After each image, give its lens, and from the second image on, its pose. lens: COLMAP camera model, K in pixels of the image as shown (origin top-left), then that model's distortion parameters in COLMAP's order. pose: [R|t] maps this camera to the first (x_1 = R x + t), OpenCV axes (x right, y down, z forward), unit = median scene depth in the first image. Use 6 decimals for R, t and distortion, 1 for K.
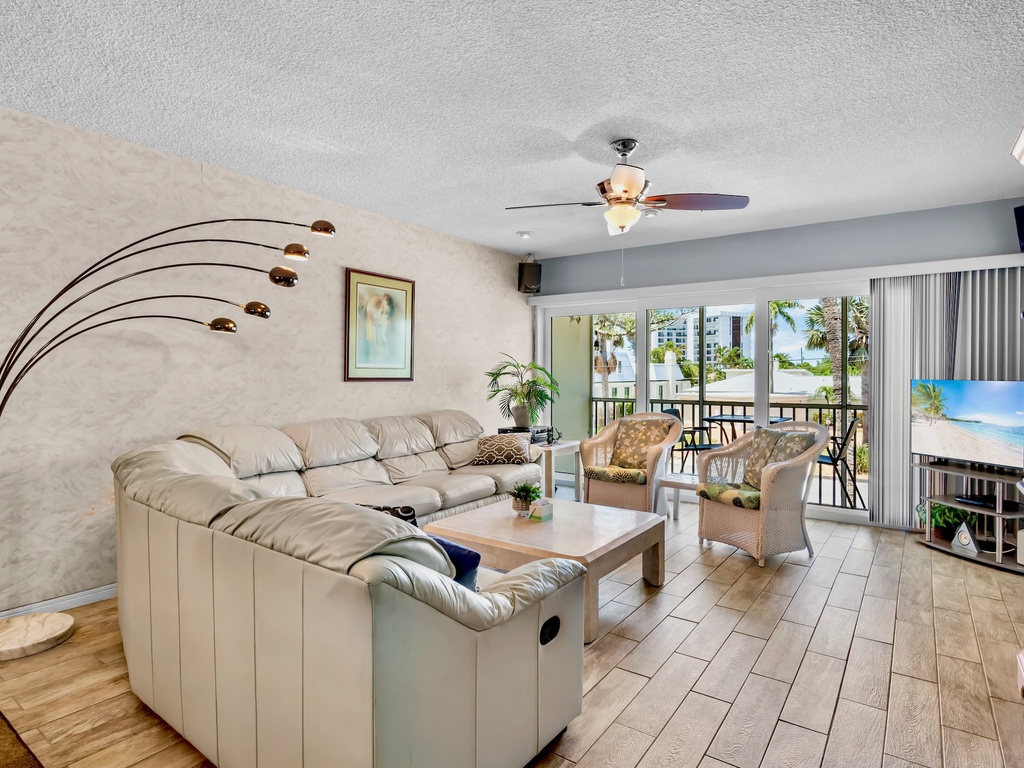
lens RADIAL K [[558.8, 0, 513.5], [0, 558.8, 384.0], [0, 0, 1]] dist [-0.015778, -0.000504]
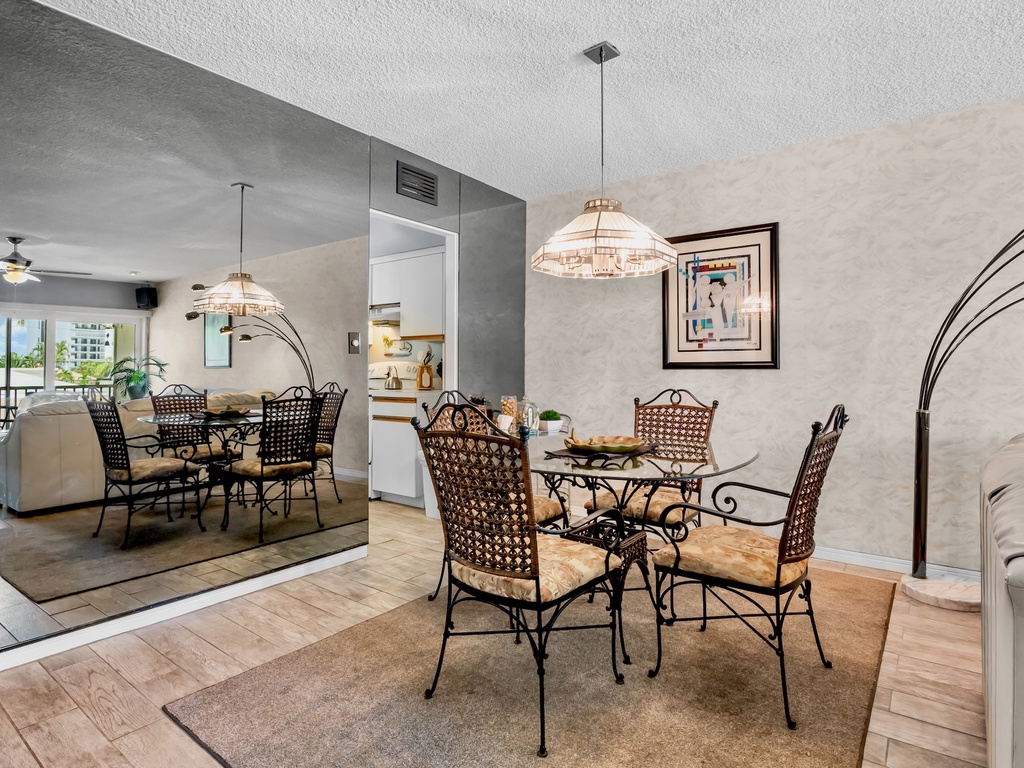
lens RADIAL K [[505.2, 0, 492.7], [0, 505.2, 357.0], [0, 0, 1]] dist [-0.023225, -0.001393]
pose [[0.030724, -0.006150, -0.999509, 0.220177], [-0.001409, 0.999980, -0.006196, -0.004893], [0.999527, 0.001598, 0.030715, 0.296813]]
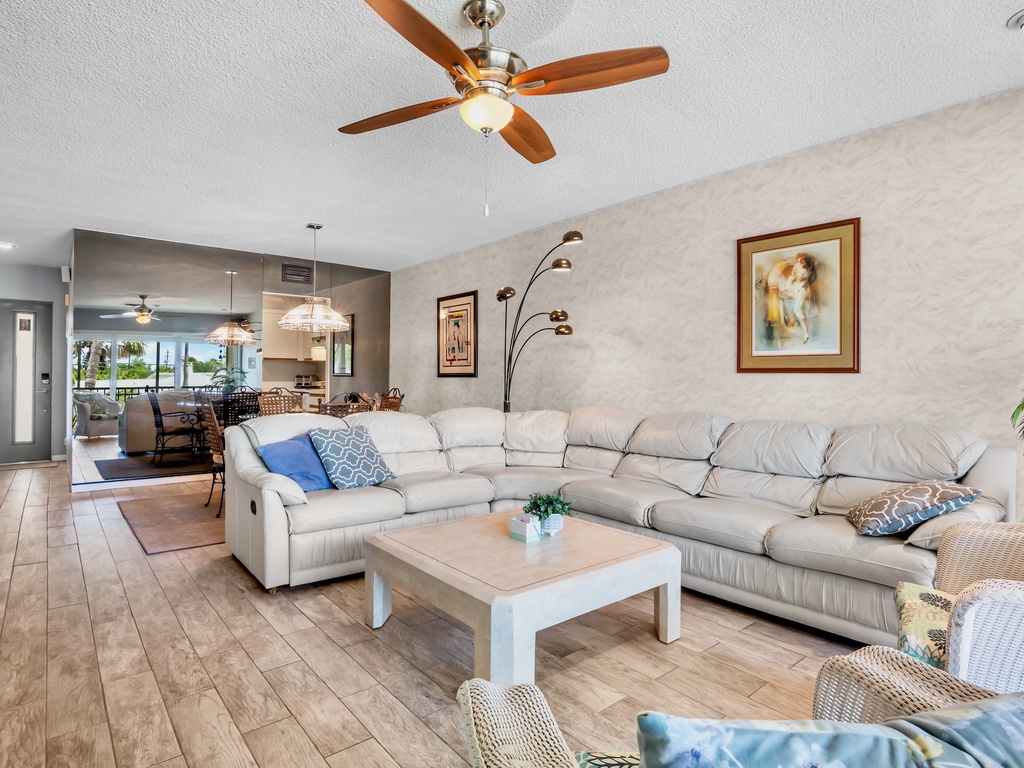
lens RADIAL K [[585.8, 0, 514.9], [0, 585.8, 360.5], [0, 0, 1]] dist [-0.009675, -0.001515]
pose [[-0.245037, -0.008787, -0.969474, 0.450413], [0.001016, 0.999956, -0.009320, -0.010431], [0.969513, -0.003269, -0.245017, 0.607542]]
